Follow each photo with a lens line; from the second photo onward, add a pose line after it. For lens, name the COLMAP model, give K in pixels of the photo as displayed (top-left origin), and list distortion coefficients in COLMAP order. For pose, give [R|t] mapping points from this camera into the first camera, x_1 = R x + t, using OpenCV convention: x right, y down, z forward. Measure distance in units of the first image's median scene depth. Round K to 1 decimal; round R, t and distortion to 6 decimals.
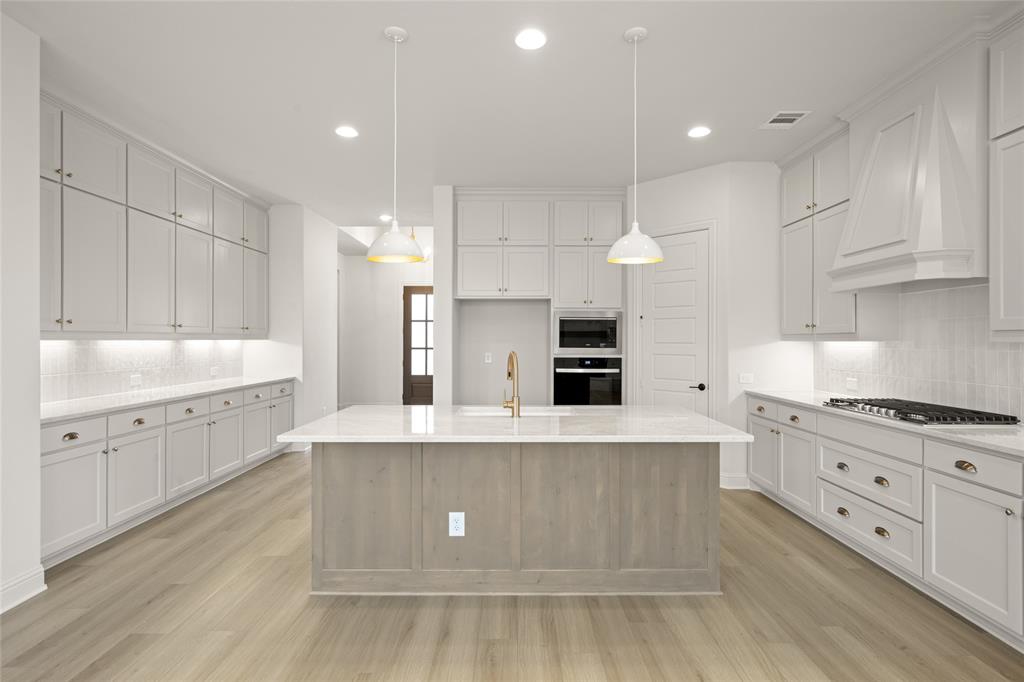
lens RADIAL K [[513.5, 0, 515.7], [0, 513.5, 338.7], [0, 0, 1]] dist [0.000433, 0.000847]
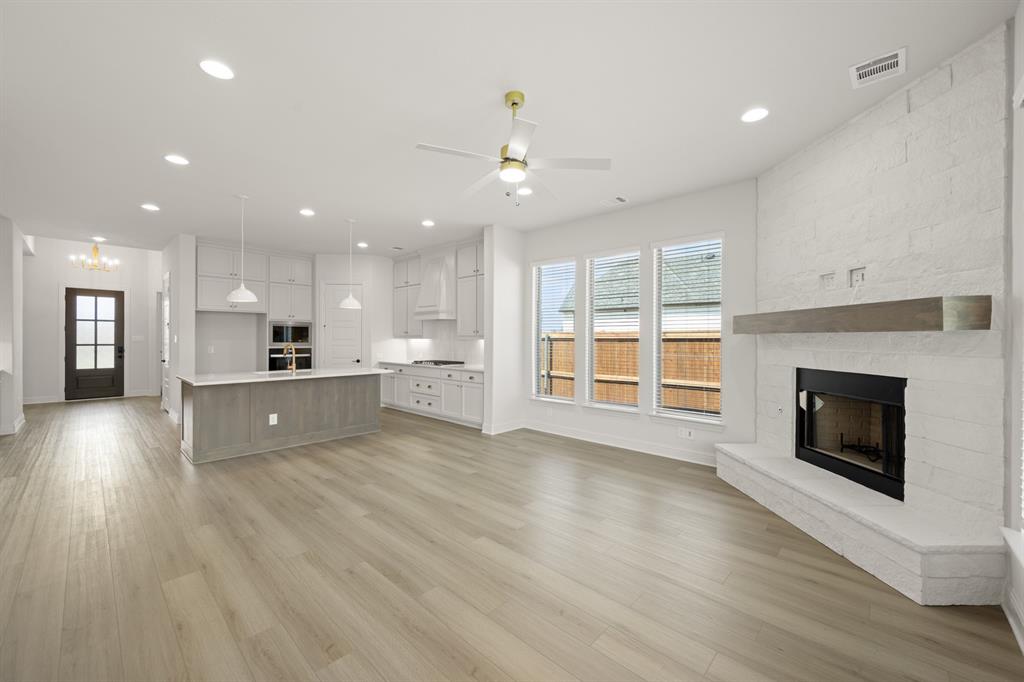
lens RADIAL K [[402.6, 0, 512.7], [0, 402.6, 339.6], [0, 0, 1]] dist [0.000277, -0.000233]
pose [[0.689475, -0.001078, 0.724309, -0.548597], [-0.004906, 0.999969, 0.006158, -0.007059], [-0.724293, -0.007800, 0.689448, -0.810164]]
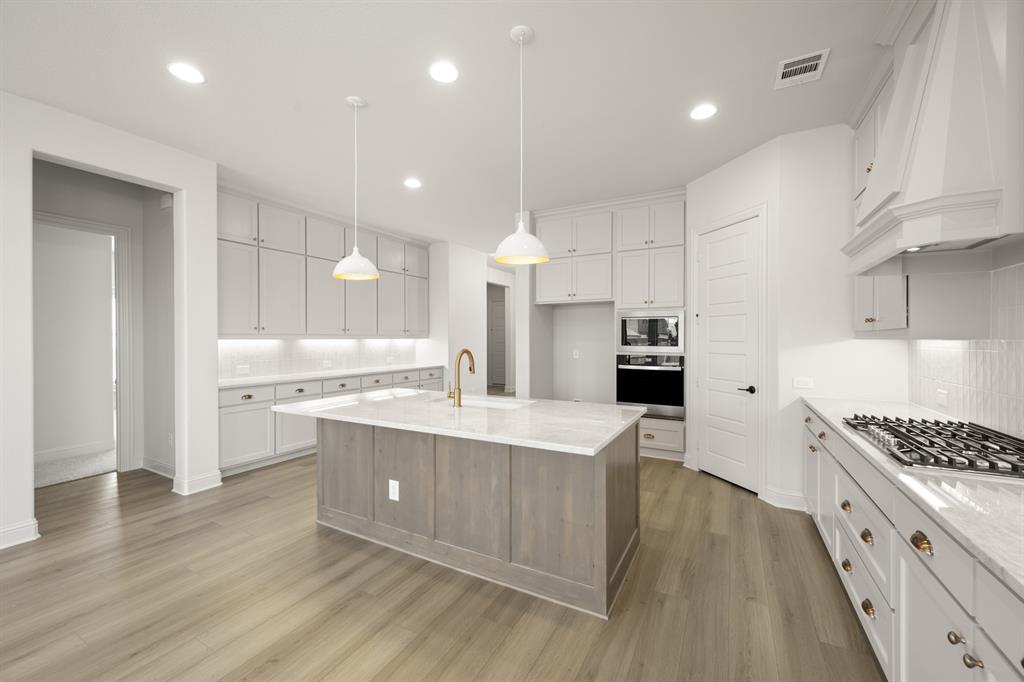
lens RADIAL K [[402.6, 0, 512.7], [0, 402.6, 339.6], [0, 0, 1]] dist [0.000277, -0.000233]
pose [[0.877906, -0.000958, -0.478832, 0.480673], [0.003526, 0.999984, 0.004463, 0.000098], [0.478820, -0.005606, 0.877895, 0.241194]]
